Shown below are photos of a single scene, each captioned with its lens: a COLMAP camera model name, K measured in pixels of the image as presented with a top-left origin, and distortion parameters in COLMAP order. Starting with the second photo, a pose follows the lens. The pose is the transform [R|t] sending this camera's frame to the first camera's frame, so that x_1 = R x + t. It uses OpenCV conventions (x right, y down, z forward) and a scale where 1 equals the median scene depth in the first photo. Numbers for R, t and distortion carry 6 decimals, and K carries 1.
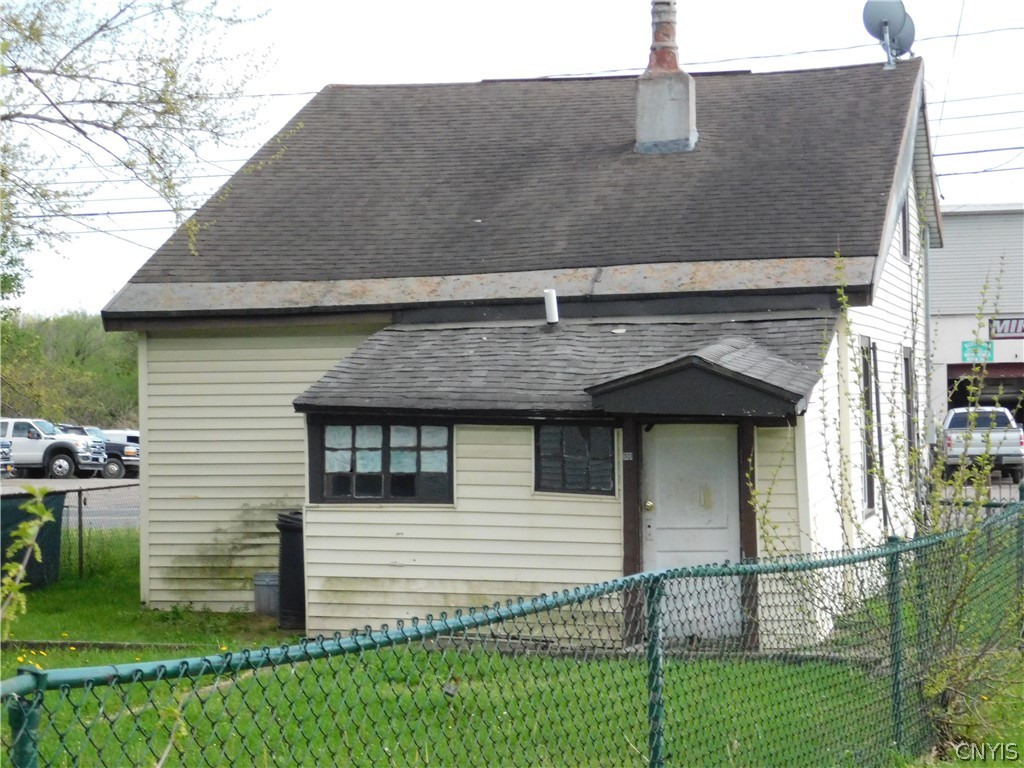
lens RADIAL K [[2114.6, 0, 512.0], [0, 2114.6, 384.0], [0, 0, 1]] dist [0.344609, 0.035395]
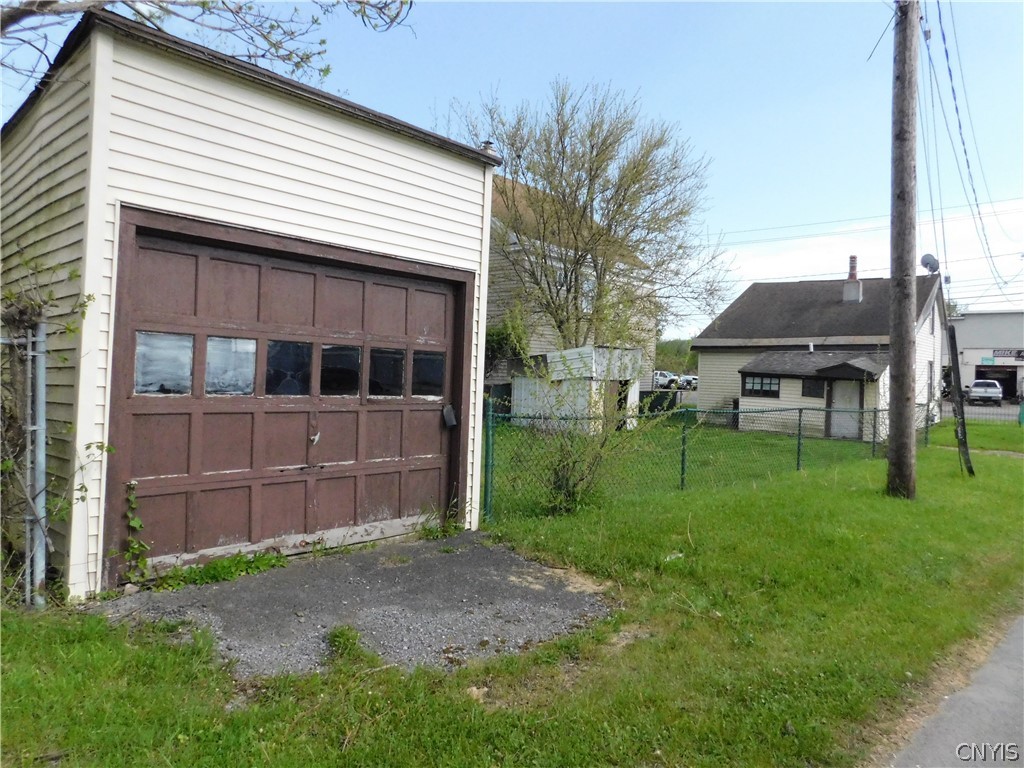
lens RADIAL K [[688.4, 0, 512.0], [0, 688.4, 384.0], [0, 0, 1]] dist [-0.063508, -0.000603]
pose [[0.906301, 0.045601, -0.420166, 0.043585], [-0.030965, 0.998655, 0.041592, -0.005378], [0.421497, -0.024684, 0.906494, -0.279956]]
